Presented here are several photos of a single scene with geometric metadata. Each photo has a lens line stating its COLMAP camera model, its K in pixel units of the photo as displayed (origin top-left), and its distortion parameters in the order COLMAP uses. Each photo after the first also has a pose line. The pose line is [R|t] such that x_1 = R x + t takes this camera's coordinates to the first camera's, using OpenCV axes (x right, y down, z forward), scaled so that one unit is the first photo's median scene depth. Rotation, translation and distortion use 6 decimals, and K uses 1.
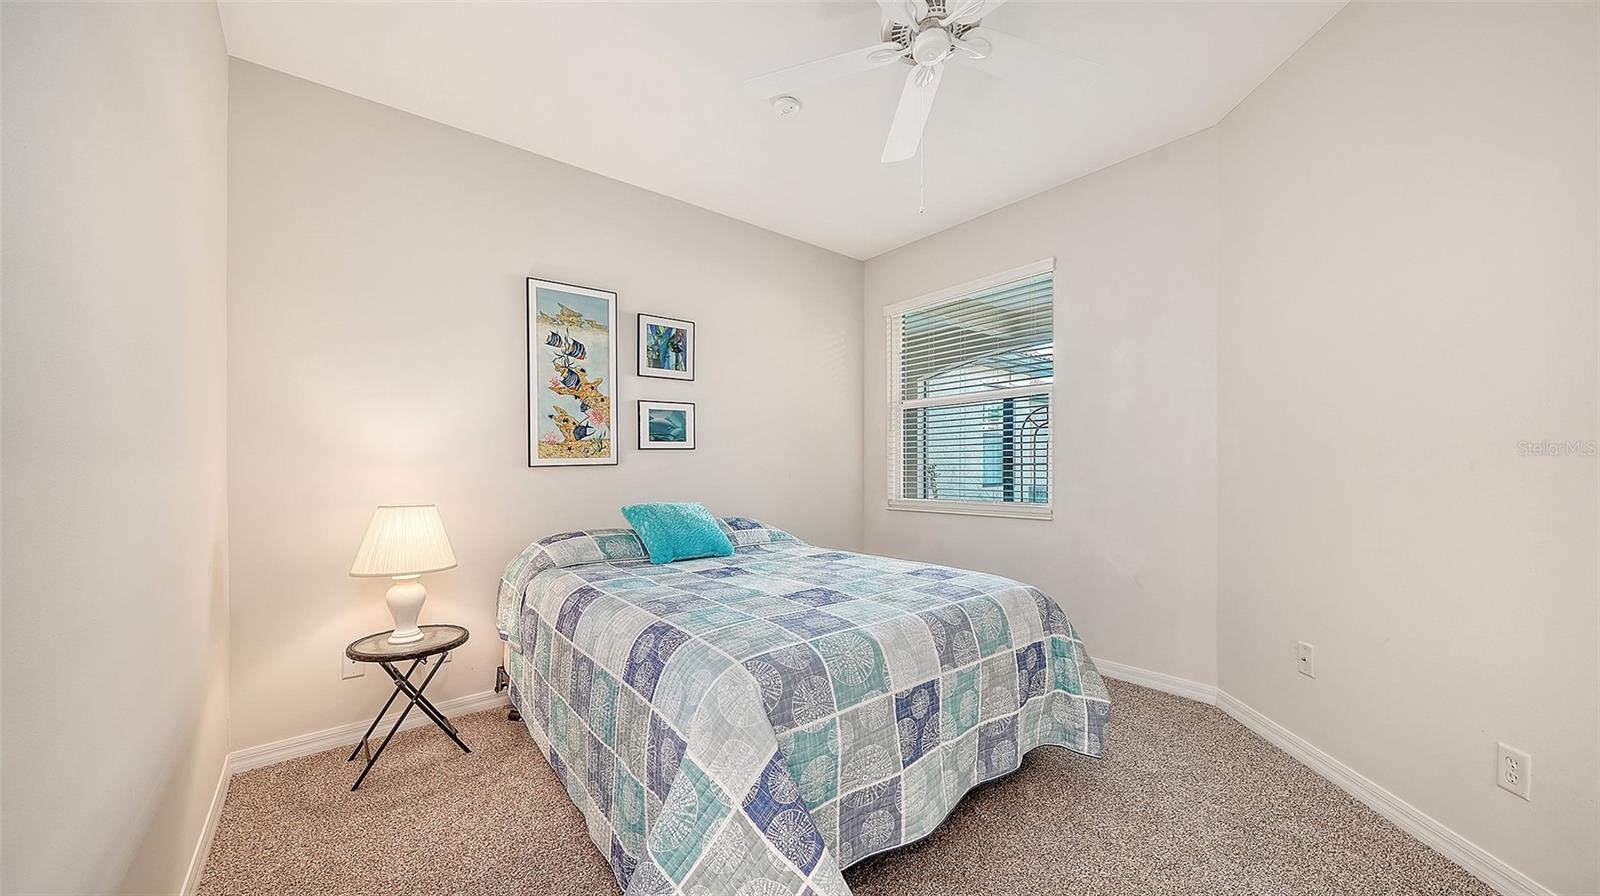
lens RADIAL K [[569.0, 0, 793.7], [0, 569.0, 468.0], [0, 0, 1]] dist [0.000640, -0.001959]
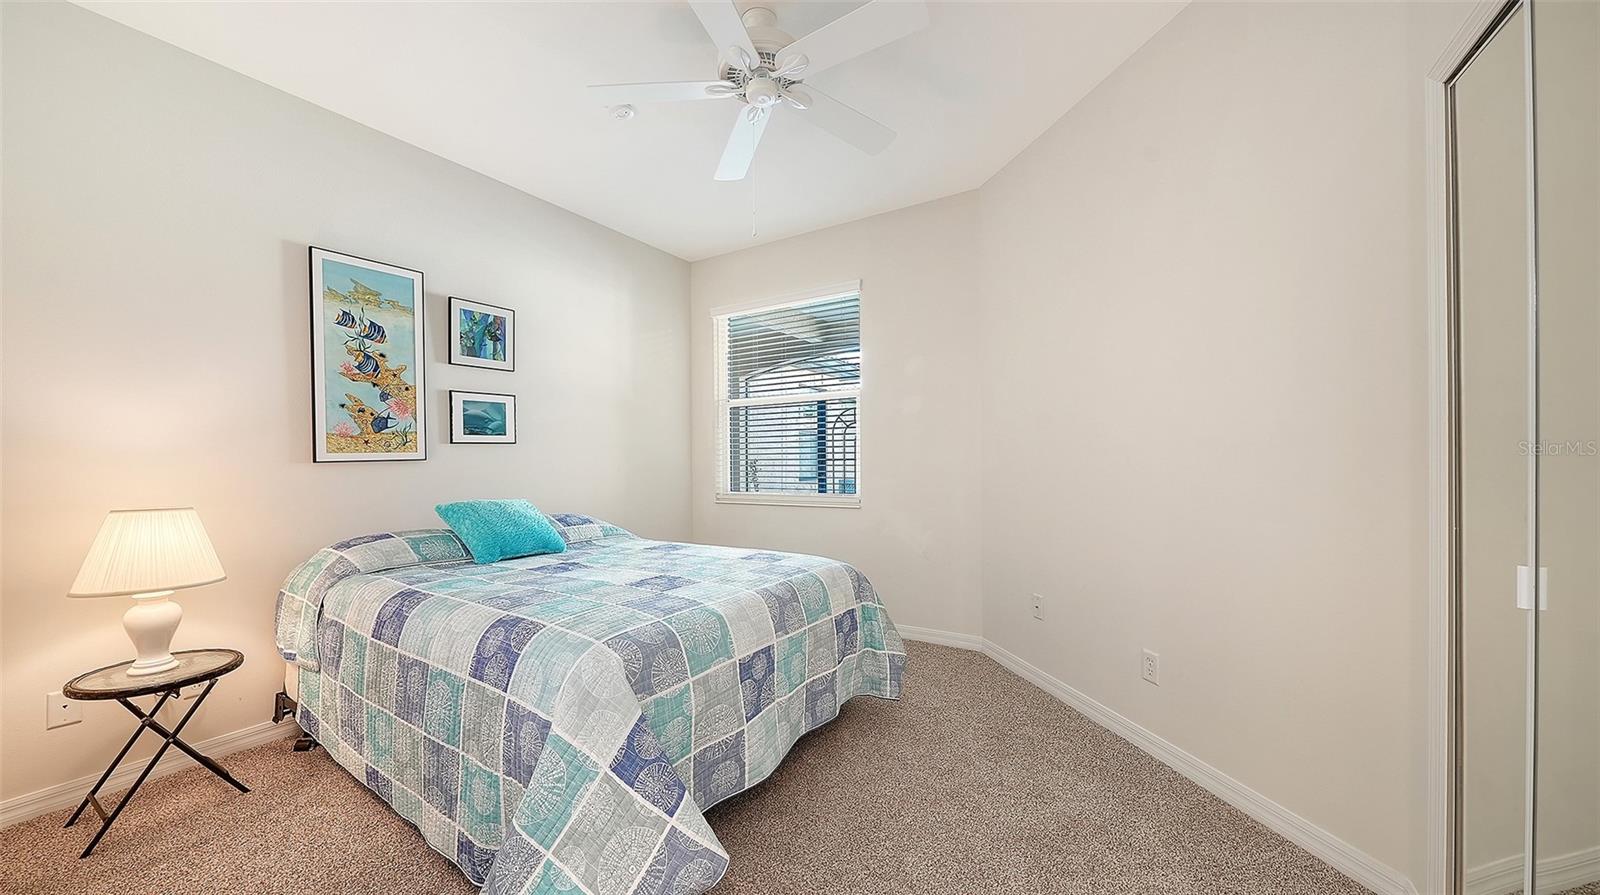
lens RADIAL K [[569.0, 0, 793.4], [0, 569.0, 450.7], [0, 0, 1]] dist [0.000640, -0.001959]
pose [[0.950952, 0.004825, 0.309302, -0.050080], [0.002401, 0.999733, -0.022979, 0.002522], [-0.309330, 0.022594, 0.950686, -0.090135]]
